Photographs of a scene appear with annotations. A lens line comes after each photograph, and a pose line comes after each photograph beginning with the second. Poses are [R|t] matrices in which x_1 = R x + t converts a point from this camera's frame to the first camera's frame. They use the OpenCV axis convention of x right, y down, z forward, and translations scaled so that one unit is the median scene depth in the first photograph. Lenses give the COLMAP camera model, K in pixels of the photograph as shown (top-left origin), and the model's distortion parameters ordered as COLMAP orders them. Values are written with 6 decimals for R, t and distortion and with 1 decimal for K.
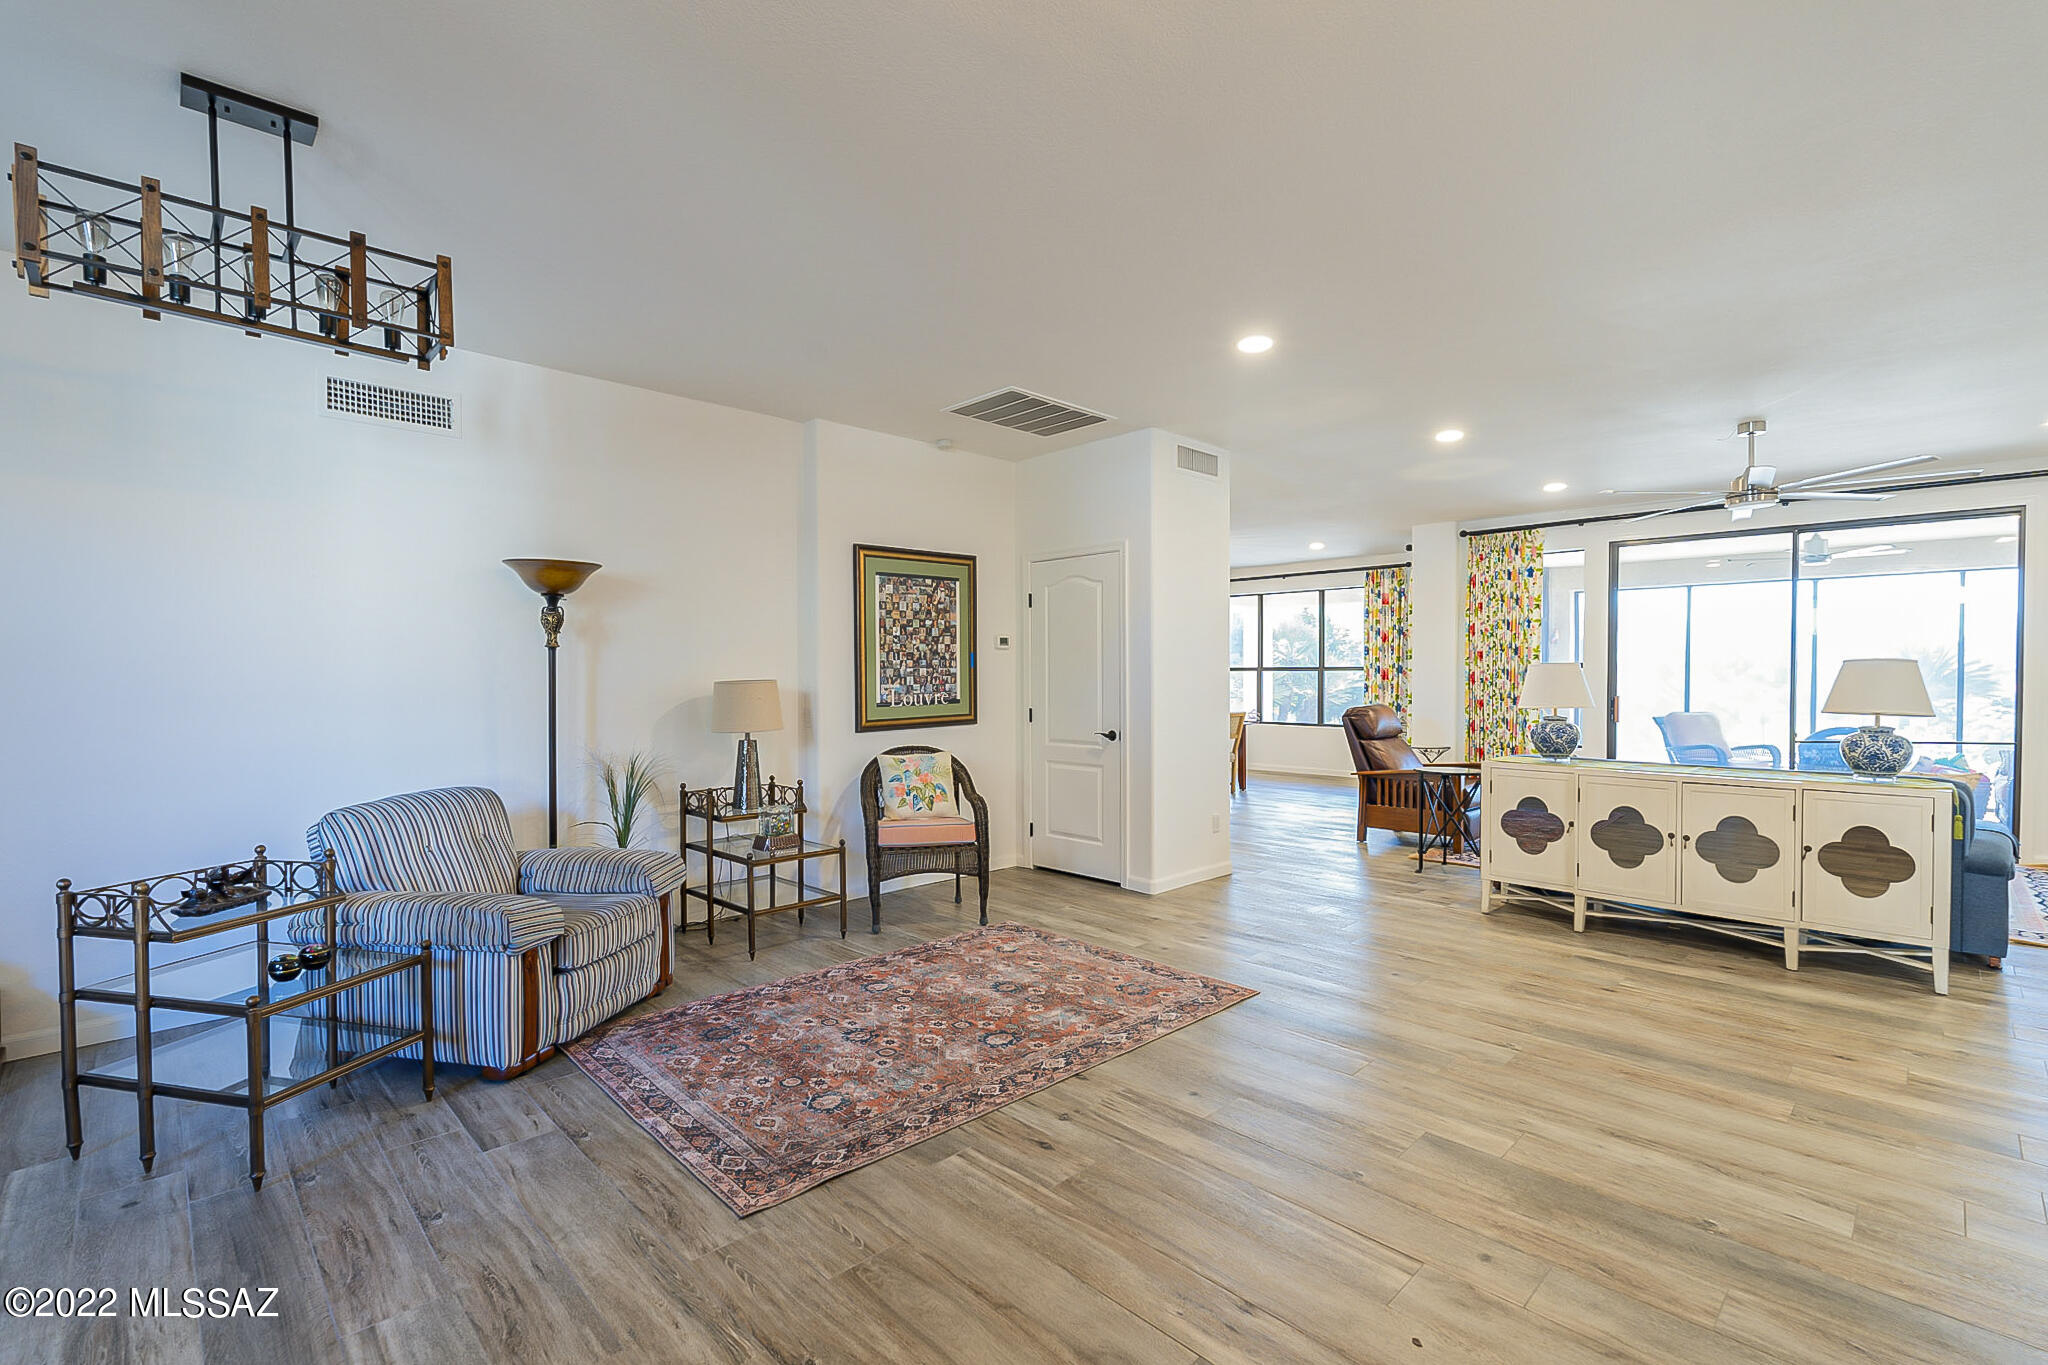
lens RADIAL K [[898.5, 0, 1030.7], [0, 898.5, 672.5], [0, 0, 1]] dist [-0.009400, 0.000126]
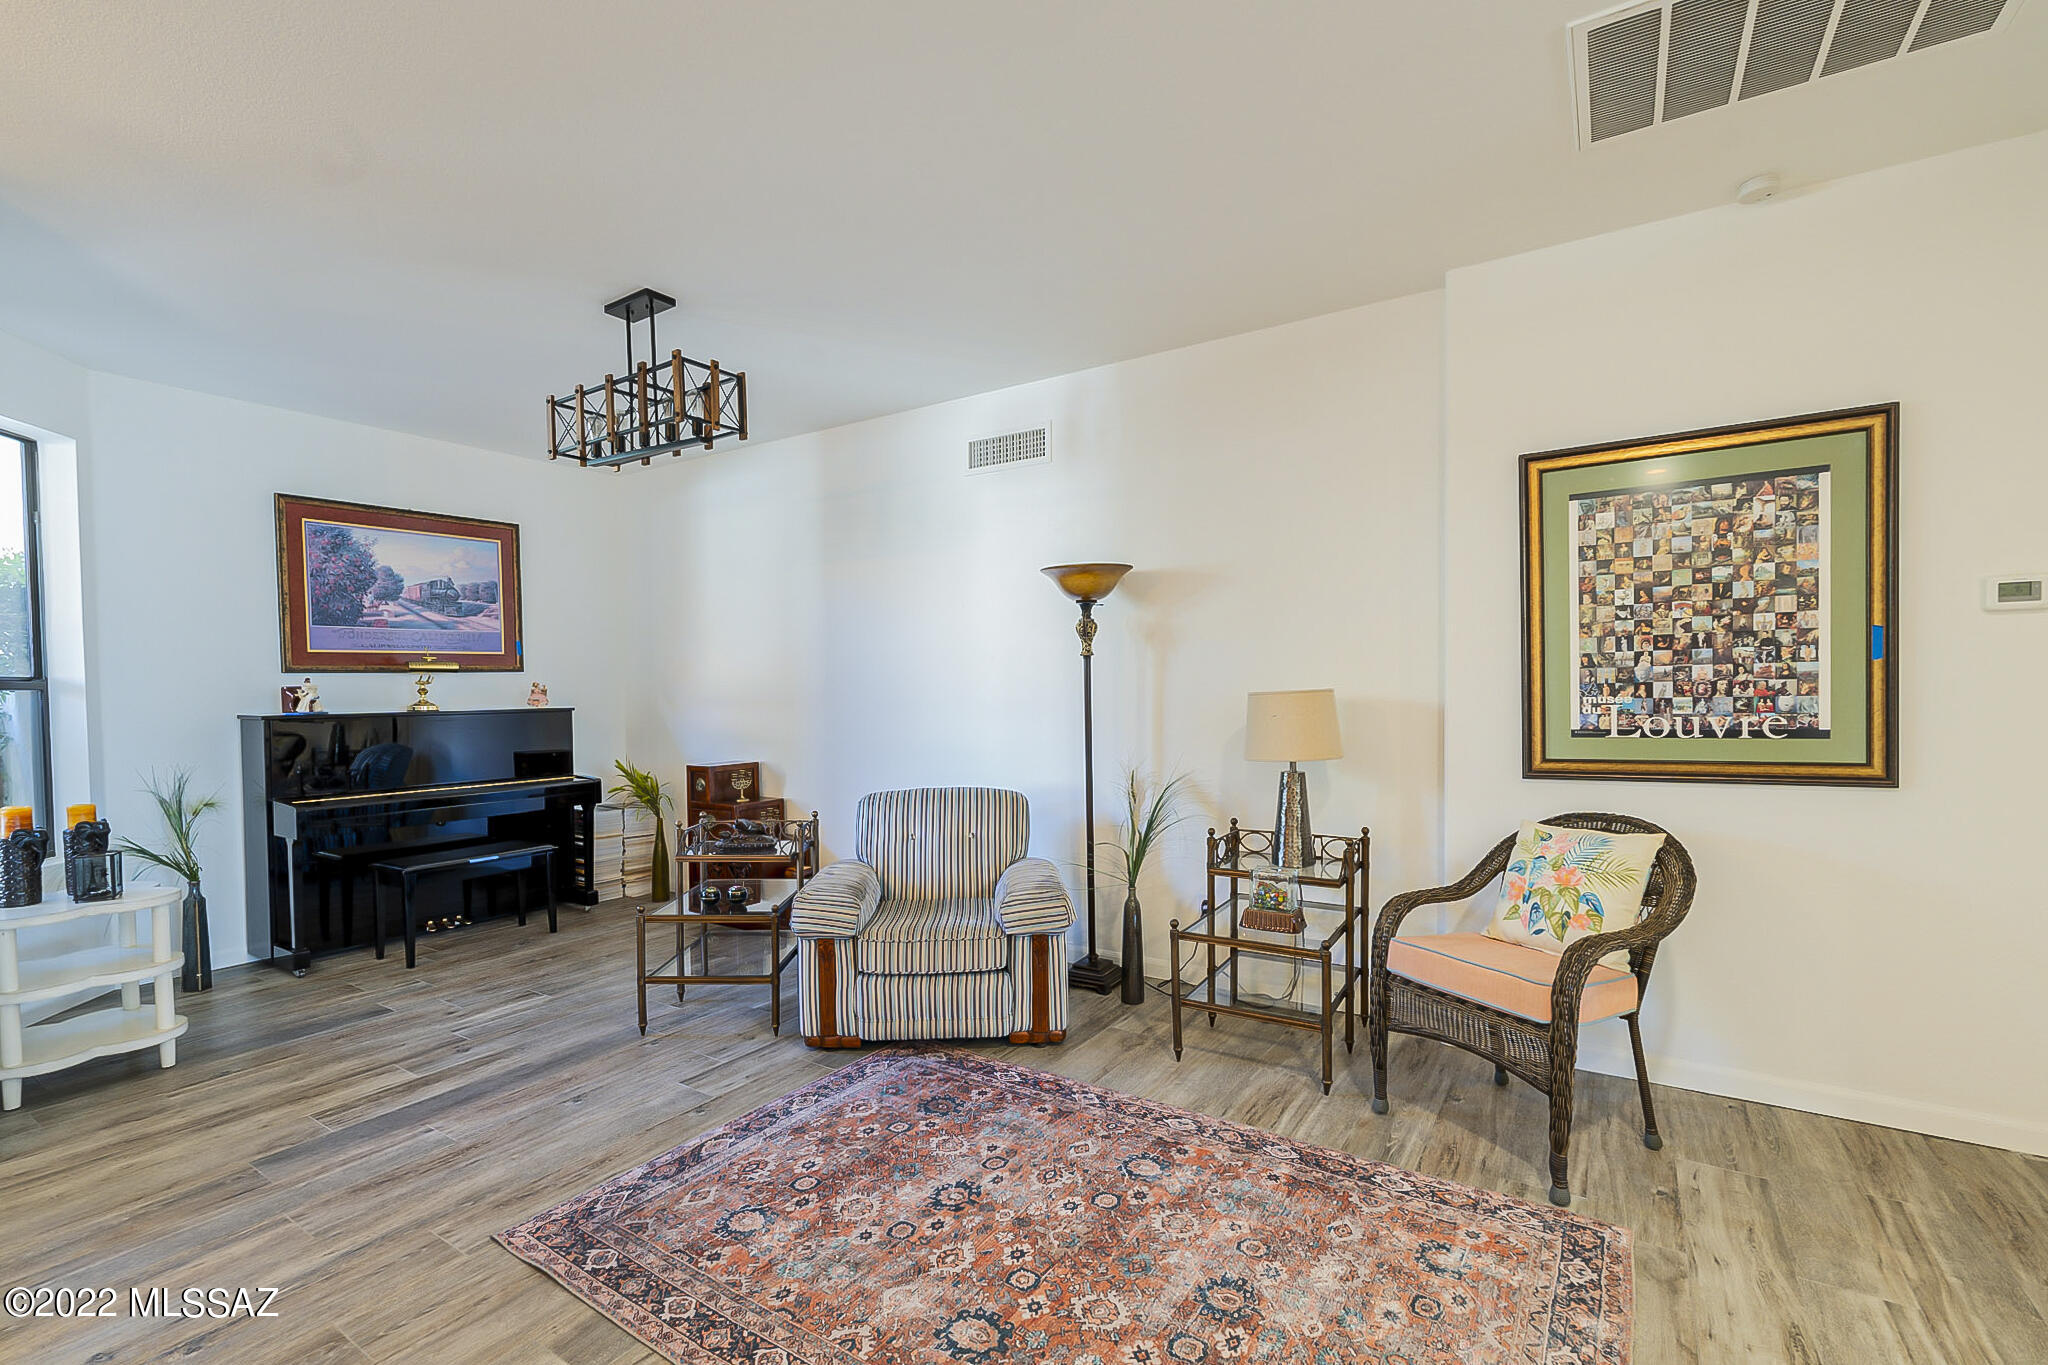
lens RADIAL K [[909.0, 0, 1023.4], [0, 909.0, 705.8], [0, 0, 1]] dist [-0.004975, -0.000176]
pose [[0.213583, 0.020031, -0.976720, 0.355637], [0.013789, 0.999628, 0.023516, 0.001204], [0.976828, -0.018490, 0.213228, 0.628192]]
